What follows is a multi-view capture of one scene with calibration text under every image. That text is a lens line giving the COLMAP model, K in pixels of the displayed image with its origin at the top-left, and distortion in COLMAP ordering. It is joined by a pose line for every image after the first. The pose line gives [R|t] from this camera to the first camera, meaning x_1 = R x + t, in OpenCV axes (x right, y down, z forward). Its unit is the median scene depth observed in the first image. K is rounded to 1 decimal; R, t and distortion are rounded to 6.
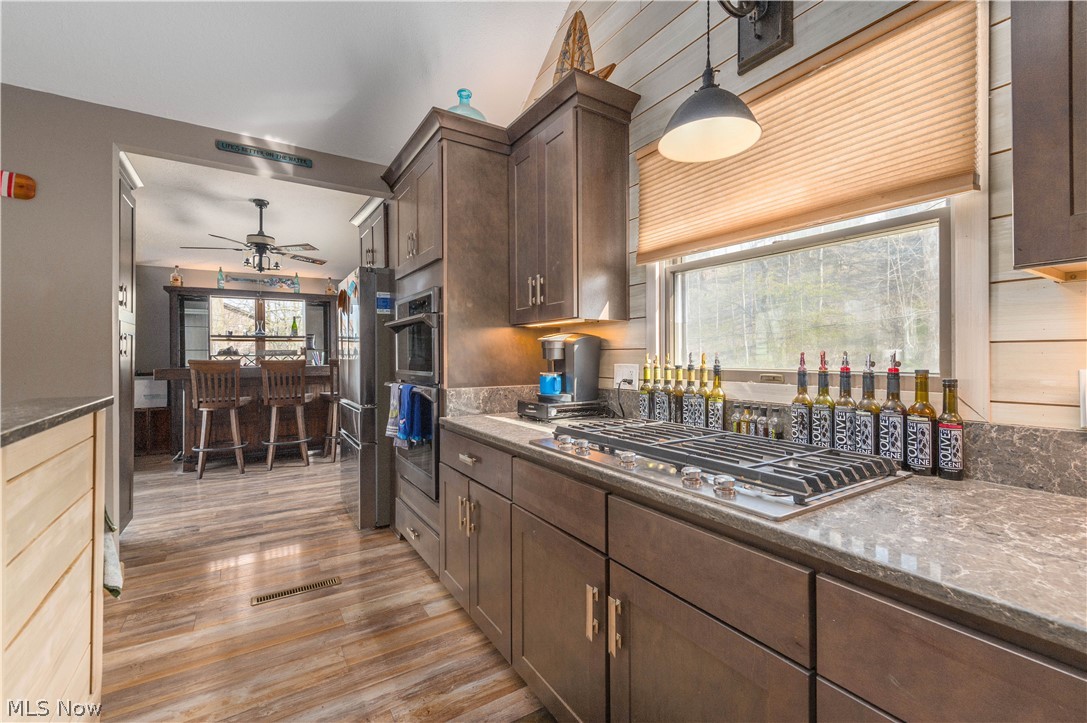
lens RADIAL K [[467.6, 0, 548.4], [0, 467.6, 350.4], [0, 0, 1]] dist [0.010222, -0.002543]
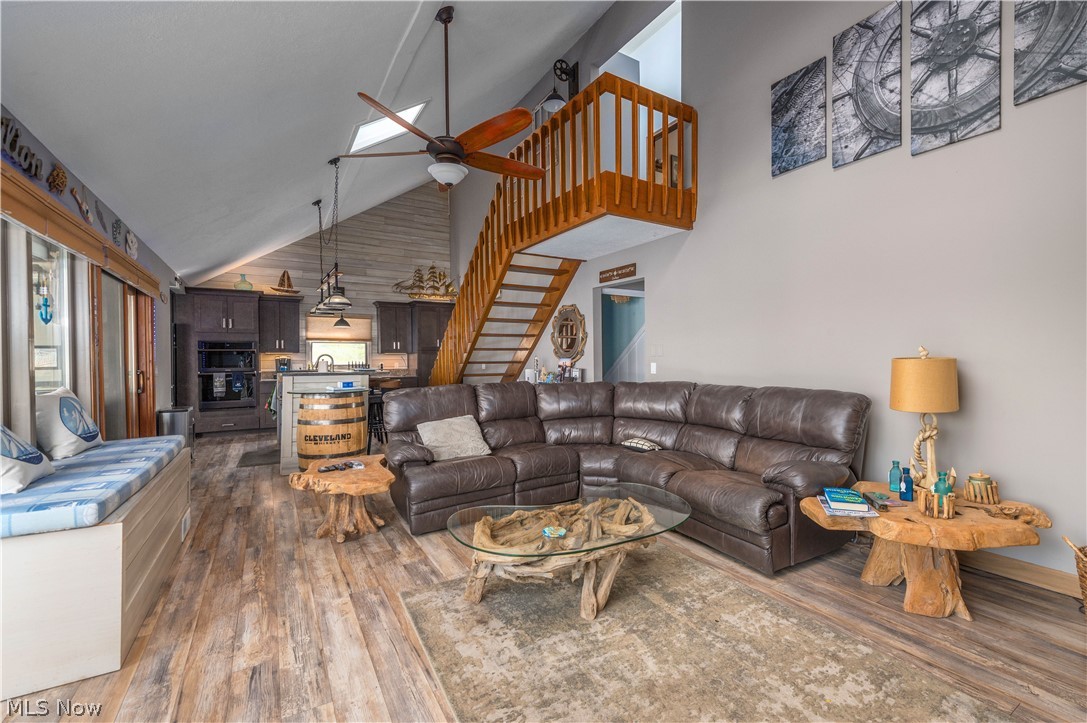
lens RADIAL K [[467.6, 0, 567.2], [0, 467.6, 363.0], [0, 0, 1]] dist [0.010222, -0.002543]
pose [[0.002589, -0.005251, 0.999983, -5.742629], [-0.004410, 0.999976, 0.005263, -0.018276], [-0.999987, -0.004423, 0.002566, -1.946772]]
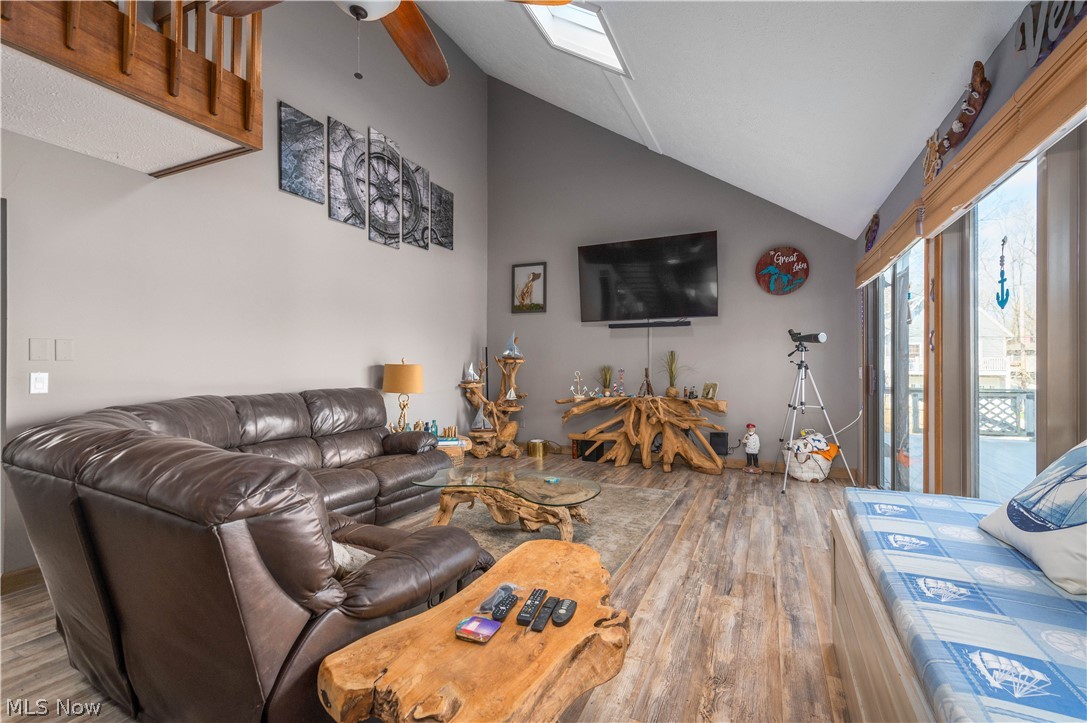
lens RADIAL K [[467.6, 0, 546.3], [0, 467.6, 364.9], [0, 0, 1]] dist [0.010222, -0.002543]
pose [[-0.847920, 0.004579, -0.530105, -3.029567], [0.007820, 0.999962, -0.003870, -0.008533], [0.530067, -0.007427, -0.847923, -0.009414]]
